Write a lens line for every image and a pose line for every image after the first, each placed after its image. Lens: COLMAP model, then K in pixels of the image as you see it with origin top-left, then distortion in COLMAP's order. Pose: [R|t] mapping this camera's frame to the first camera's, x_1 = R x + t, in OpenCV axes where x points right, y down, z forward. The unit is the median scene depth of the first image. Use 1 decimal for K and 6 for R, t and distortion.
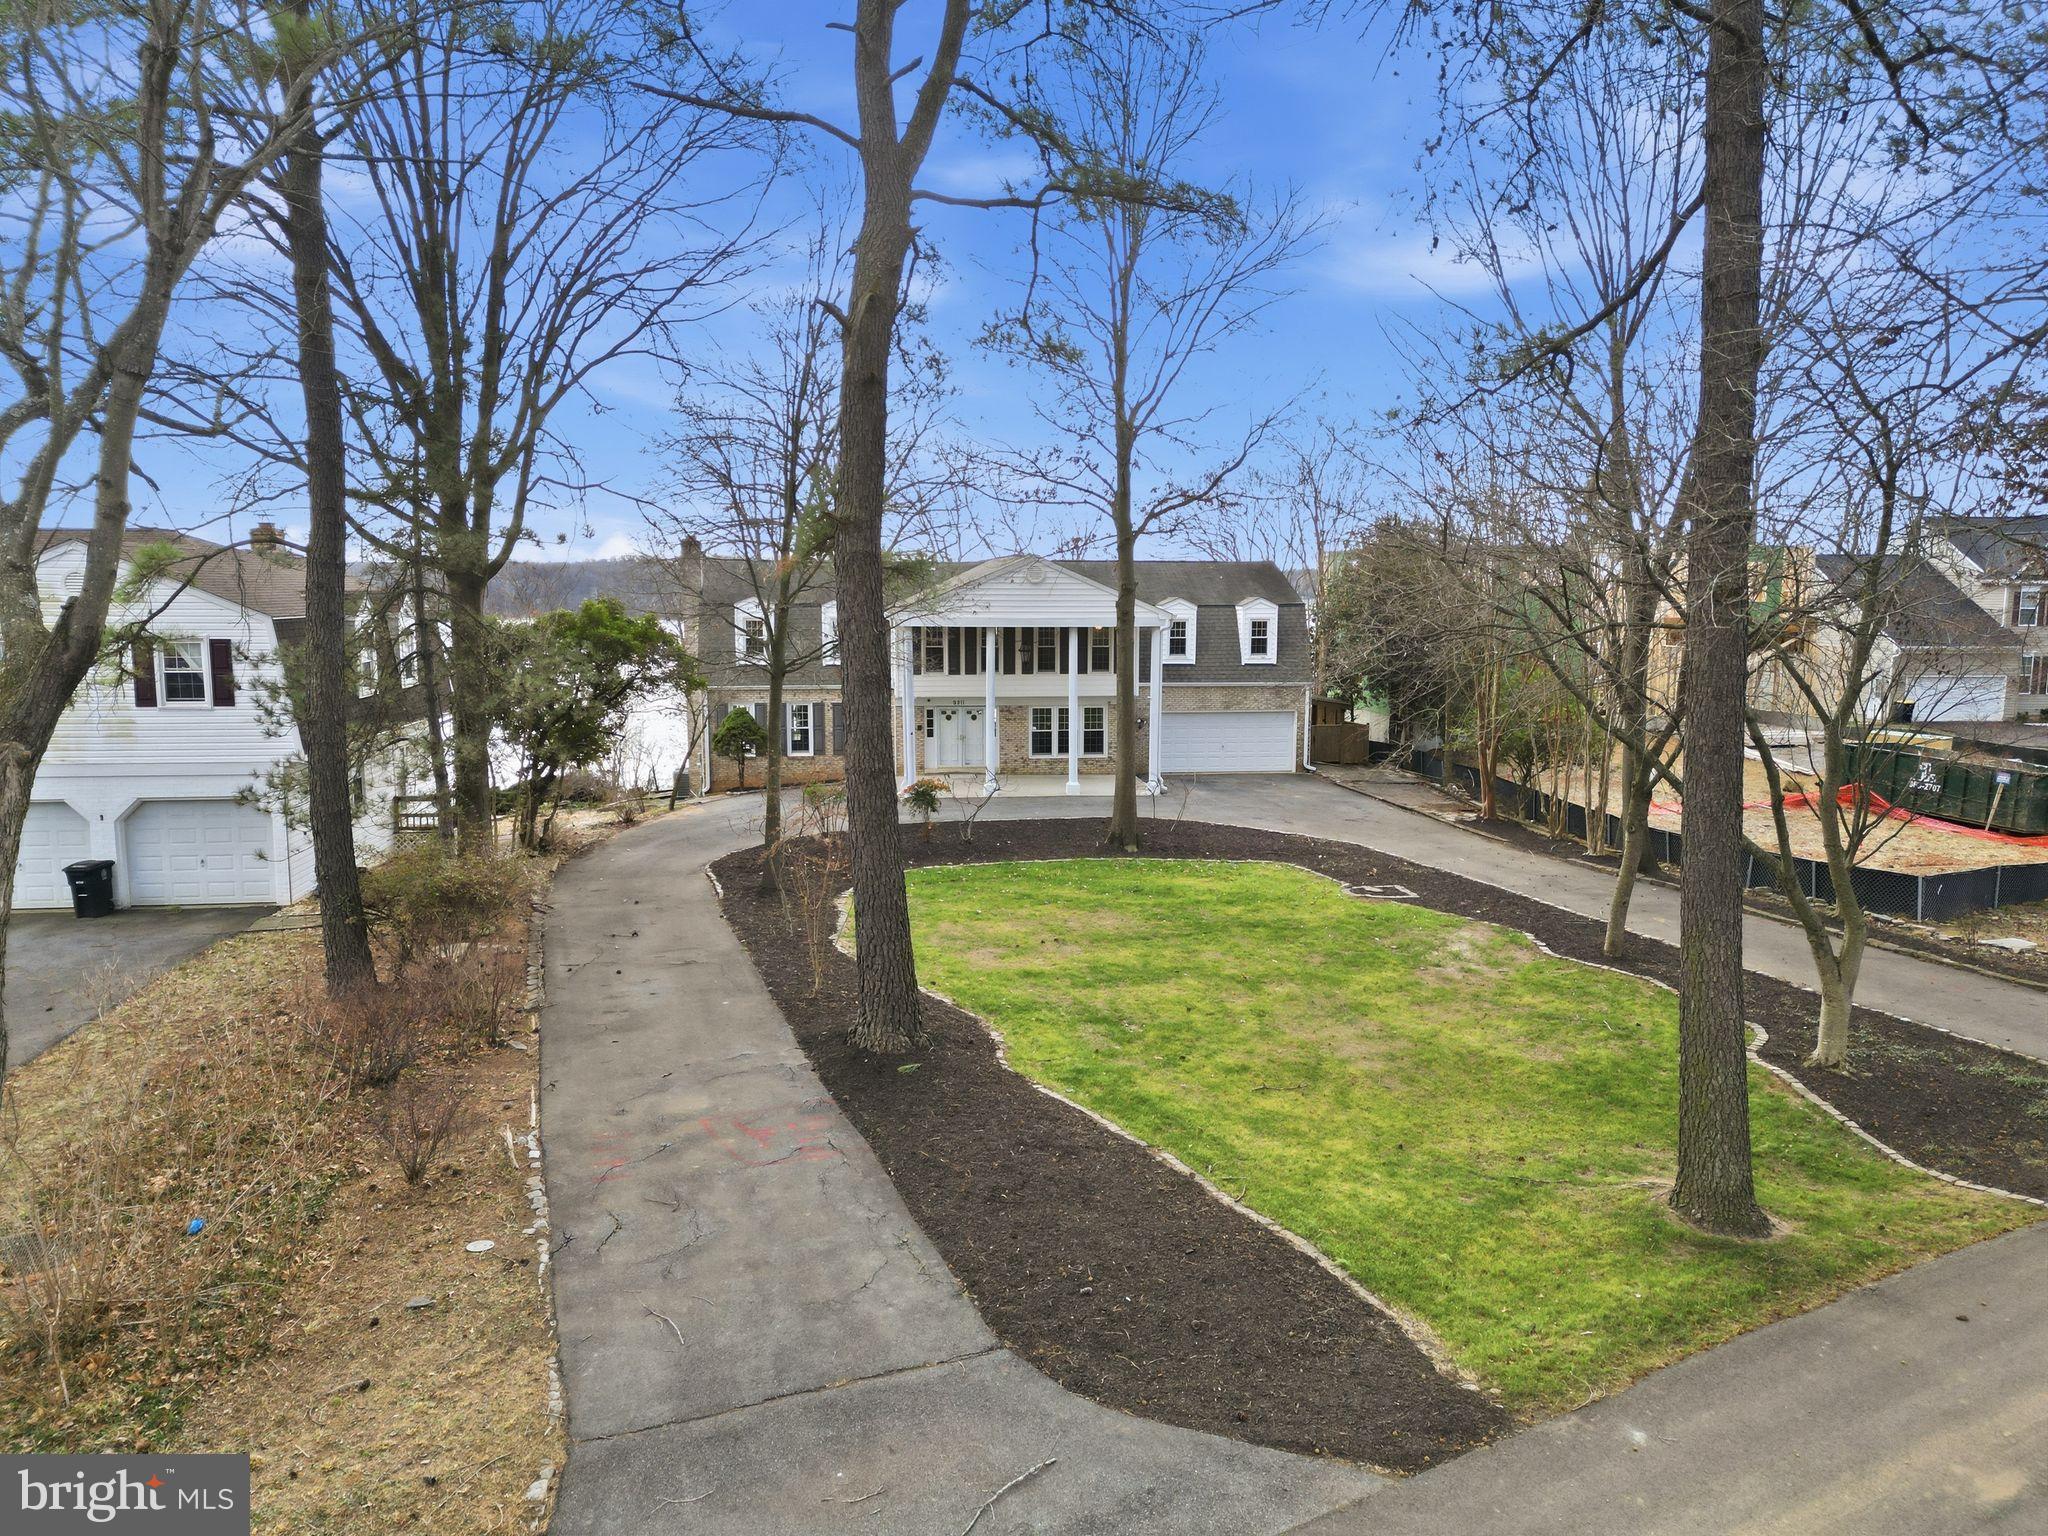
lens RADIAL K [[1430.7, 0, 1024.0], [0, 1430.7, 768.0], [0, 0, 1]] dist [0.074740, -0.053912]
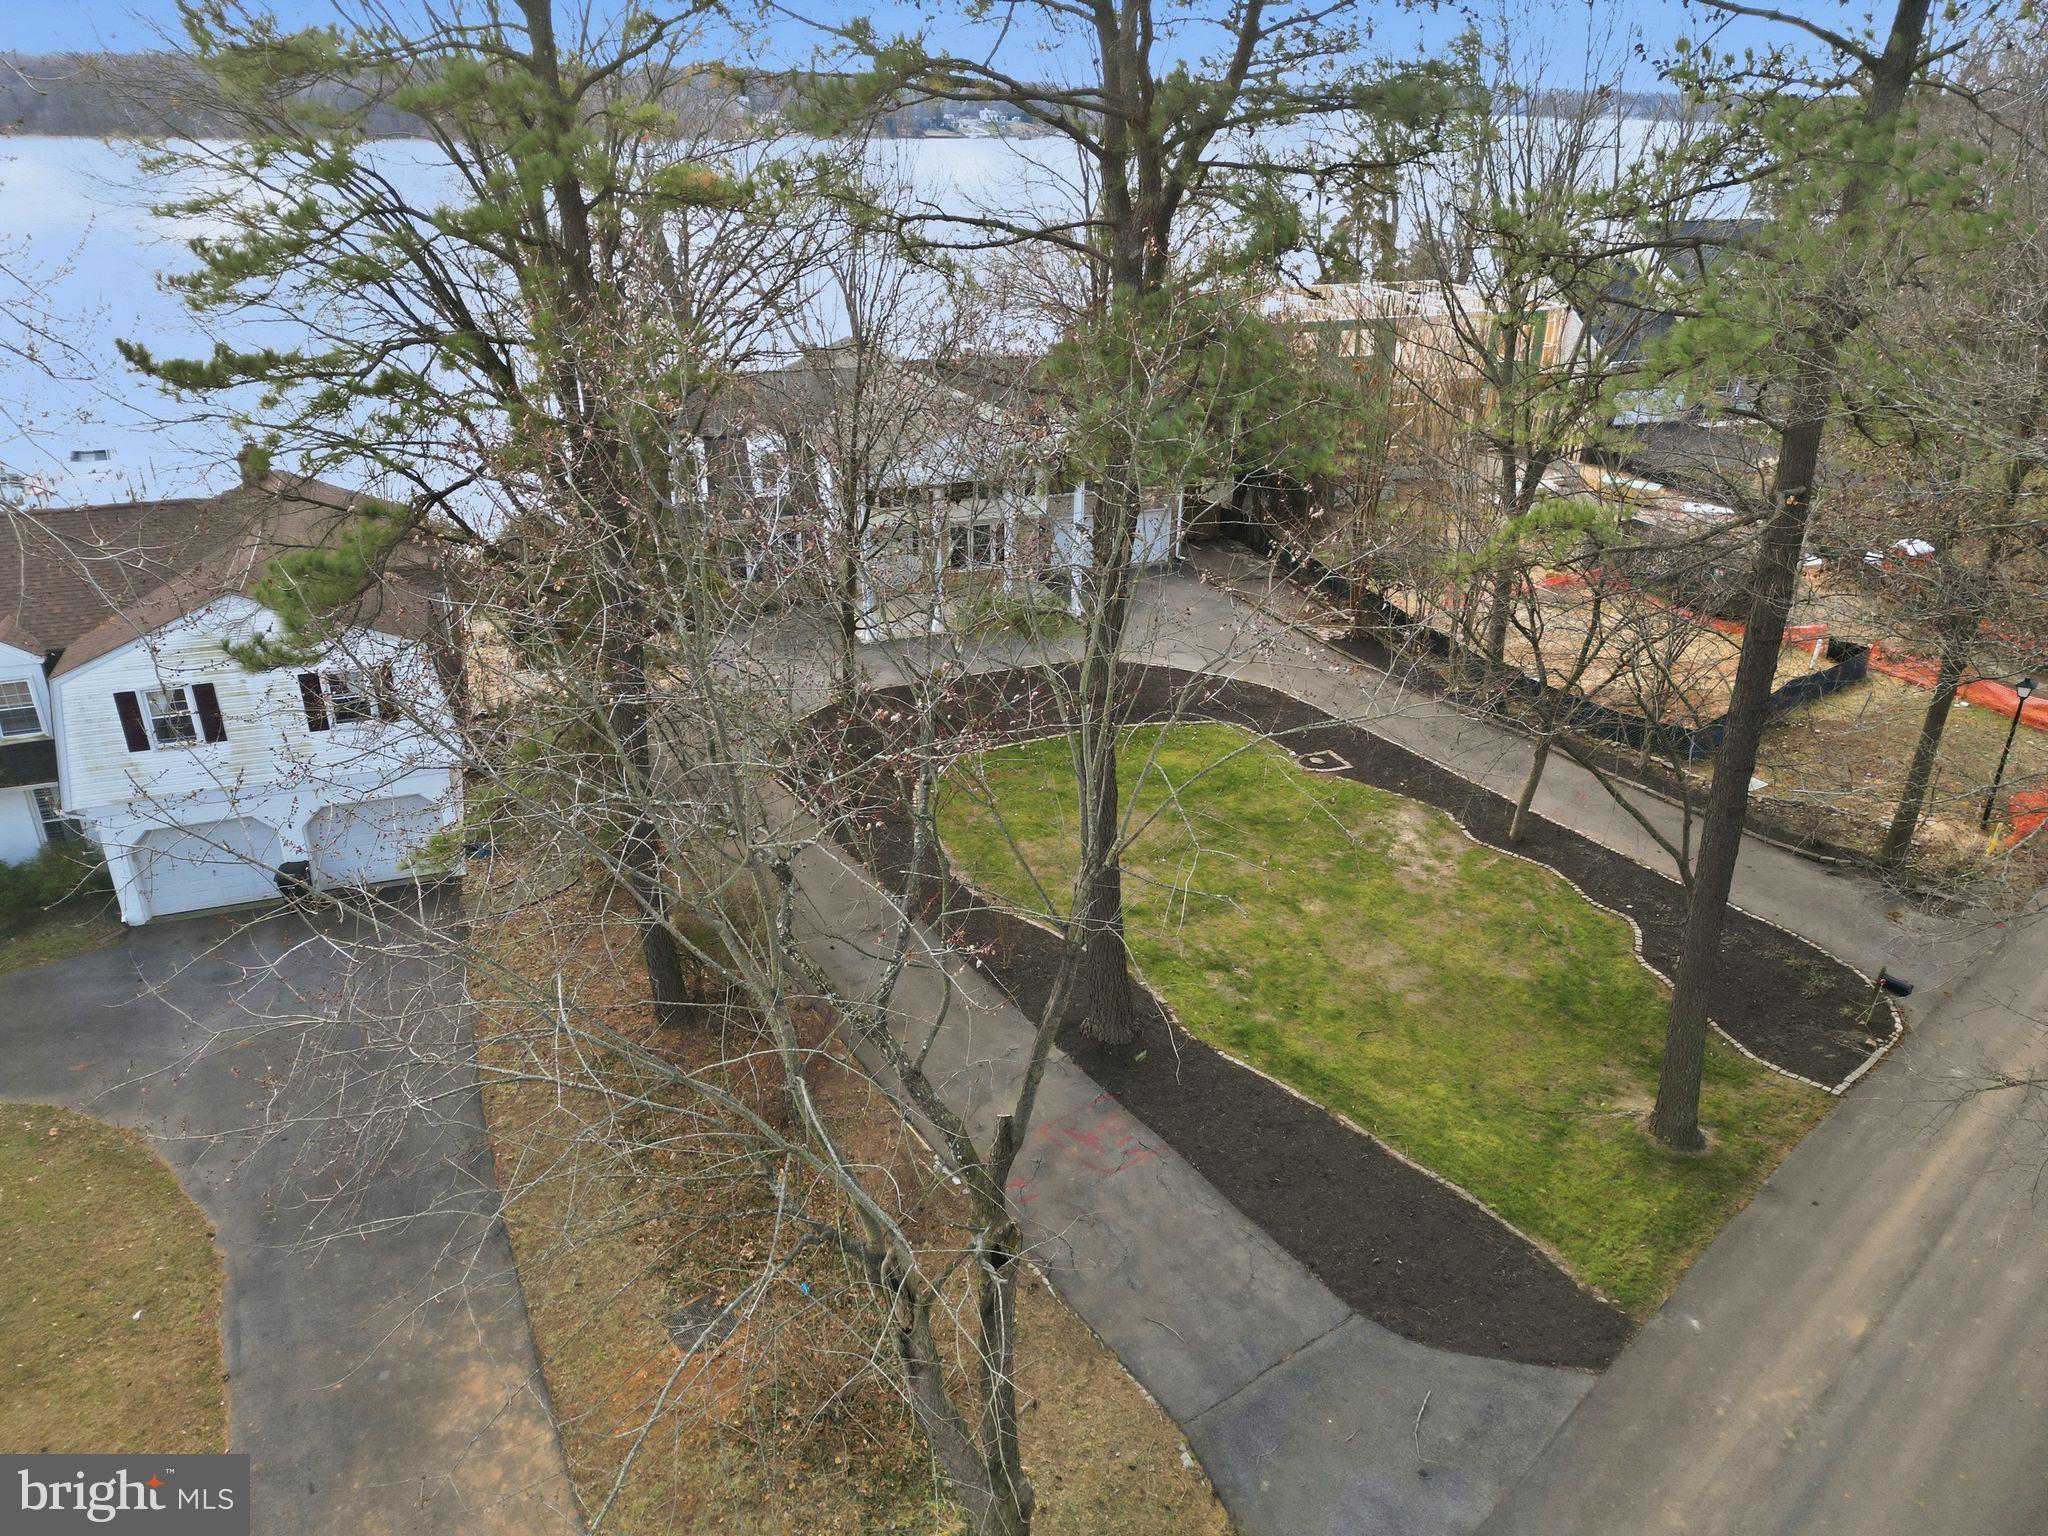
lens RADIAL K [[1405.4, 0, 1024.0], [0, 1405.4, 768.0], [0, 0, 1]] dist [0.062485, -0.055777]
pose [[0.975163, -0.095132, 0.200018, -0.582614], [0.030448, 0.952066, 0.304374, -0.652883], [-0.219386, -0.290724, 0.931316, -0.285605]]
